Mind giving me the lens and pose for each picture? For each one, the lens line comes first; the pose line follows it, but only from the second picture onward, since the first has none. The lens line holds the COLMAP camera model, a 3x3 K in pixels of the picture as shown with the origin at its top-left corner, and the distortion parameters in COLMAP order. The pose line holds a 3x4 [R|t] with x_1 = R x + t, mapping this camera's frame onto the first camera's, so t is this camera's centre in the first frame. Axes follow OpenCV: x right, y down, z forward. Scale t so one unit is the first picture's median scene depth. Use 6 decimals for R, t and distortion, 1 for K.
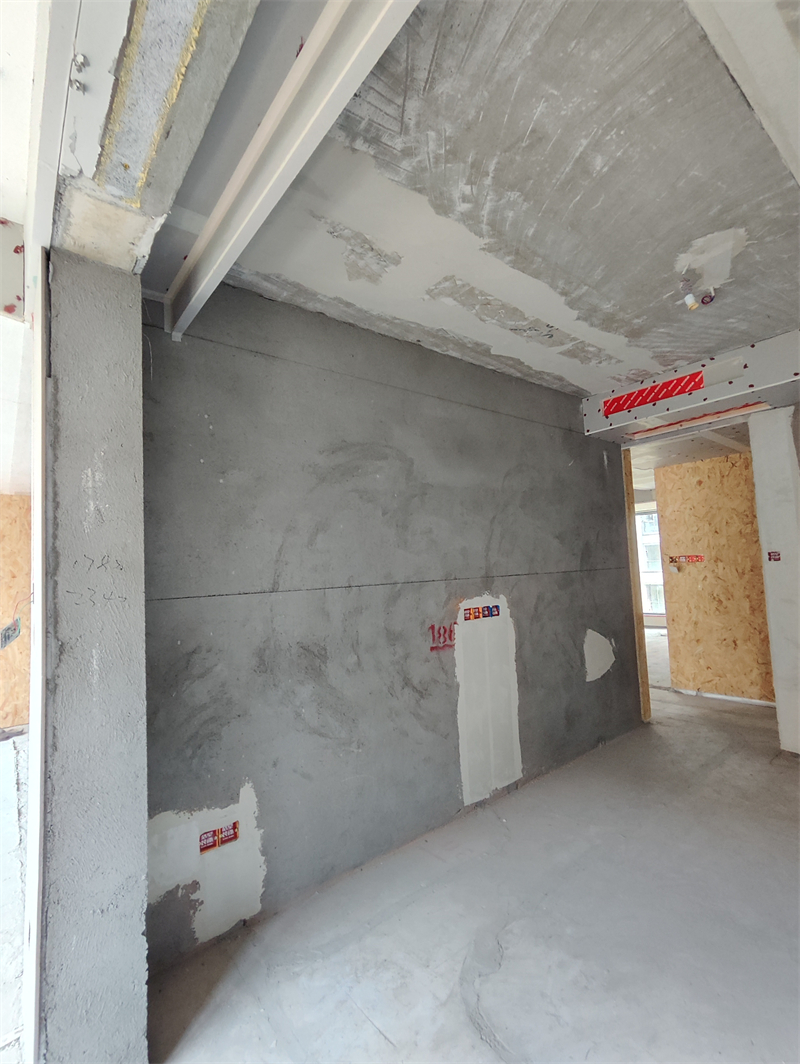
lens RADIAL K [[484.3, 0, 380.3], [0, 484.3, 533.2], [0, 0, 1]] dist [-0.009591, 0.008050]
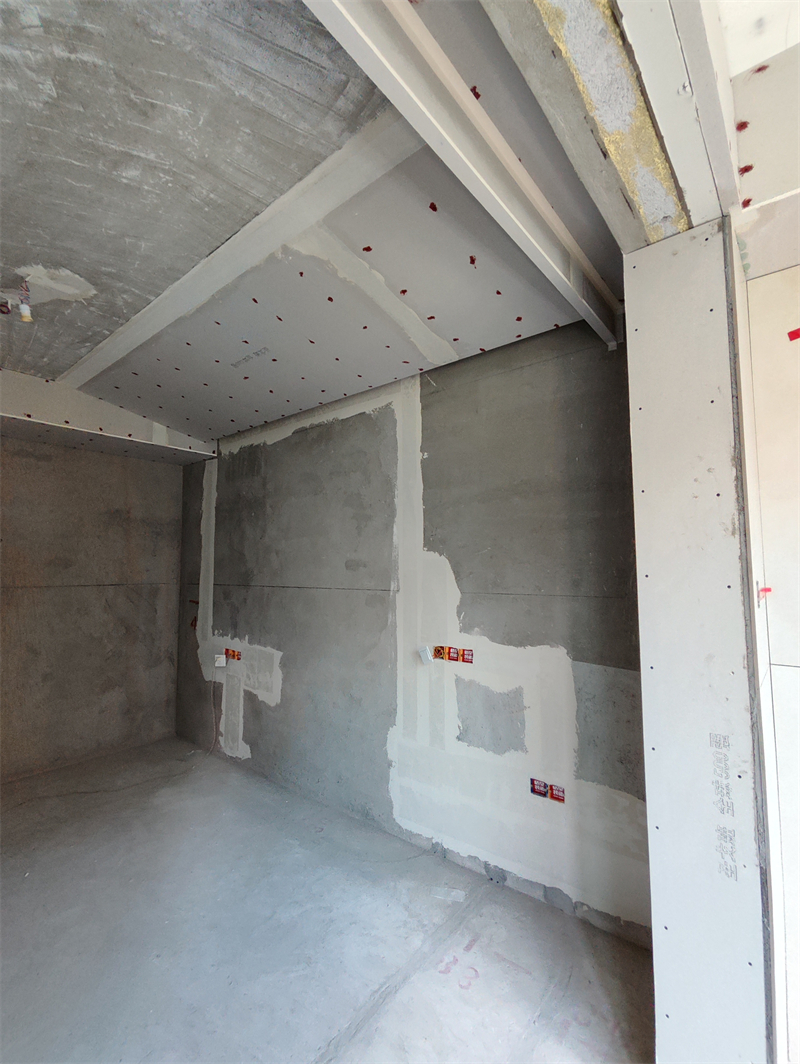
lens RADIAL K [[490.8, 0, 374.6], [0, 490.8, 532.0], [0, 0, 1]] dist [0.001690, 0.008019]
pose [[-0.185356, 0.121985, 0.975071, -0.337145], [-0.059537, 0.989048, -0.135052, 0.032378], [-0.980866, -0.083086, -0.176063, 0.414128]]
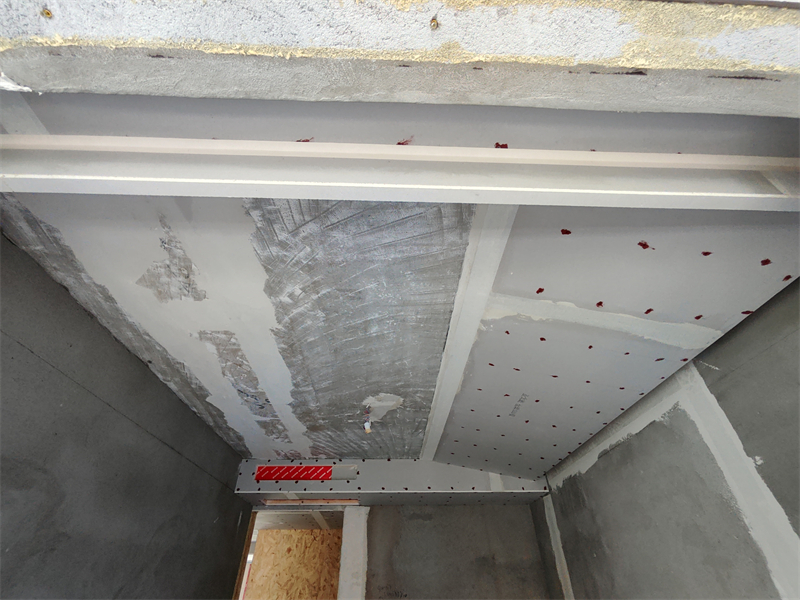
lens RADIAL K [[364.1, 0, 401.7], [0, 364.1, 311.0], [0, 0, 1]] dist [-0.009591, 0.008050]
pose [[0.584201, 0.531947, 0.612978, -0.150117], [-0.071432, 0.786032, -0.614045, -0.075057], [-0.808460, 0.314939, 0.497198, 0.223768]]
